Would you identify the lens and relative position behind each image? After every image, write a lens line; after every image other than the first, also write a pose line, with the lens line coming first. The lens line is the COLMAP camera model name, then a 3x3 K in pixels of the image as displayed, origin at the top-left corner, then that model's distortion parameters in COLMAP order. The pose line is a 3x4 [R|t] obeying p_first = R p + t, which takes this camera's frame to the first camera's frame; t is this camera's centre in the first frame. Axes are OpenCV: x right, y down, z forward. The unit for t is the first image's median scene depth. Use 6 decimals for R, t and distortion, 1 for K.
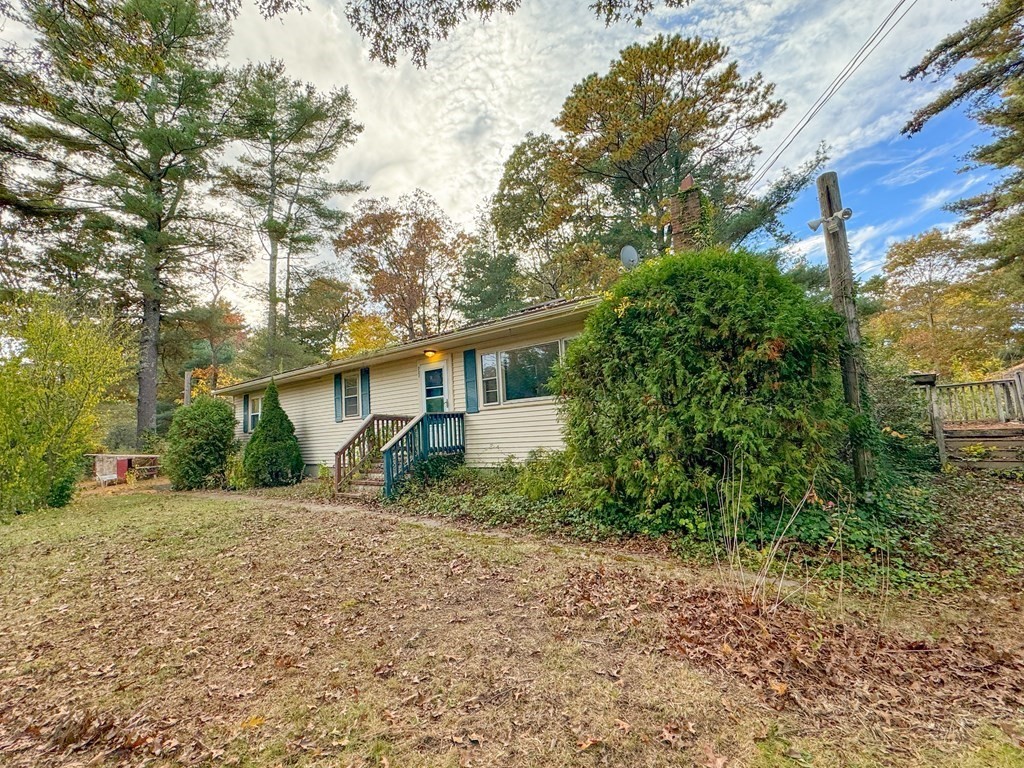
lens RADIAL K [[412.9, 0, 512.0], [0, 412.9, 384.0], [0, 0, 1]] dist [0.000419, 0.000156]
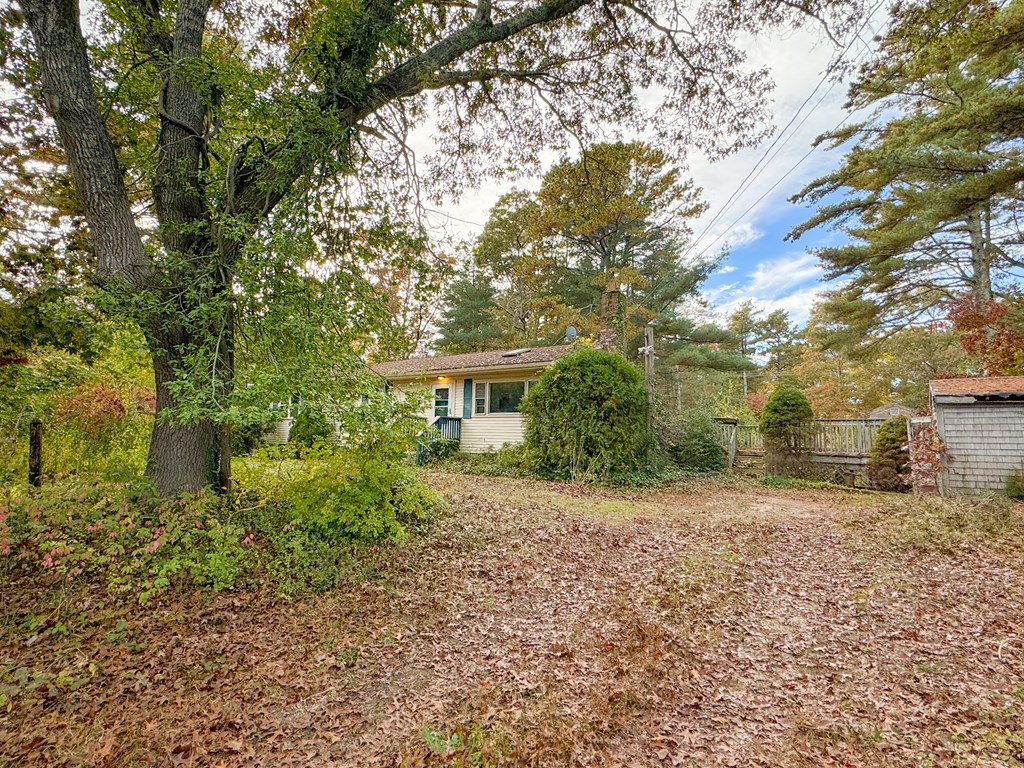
lens RADIAL K [[504.8, 0, 512.0], [0, 504.8, 384.0], [0, 0, 1]] dist [-0.000304, -0.000070]
pose [[0.990203, 0.090003, 0.106762, -0.147806], [-0.088974, 0.995930, -0.014373, -0.051675], [-0.107621, 0.004734, 0.994181, -0.976505]]
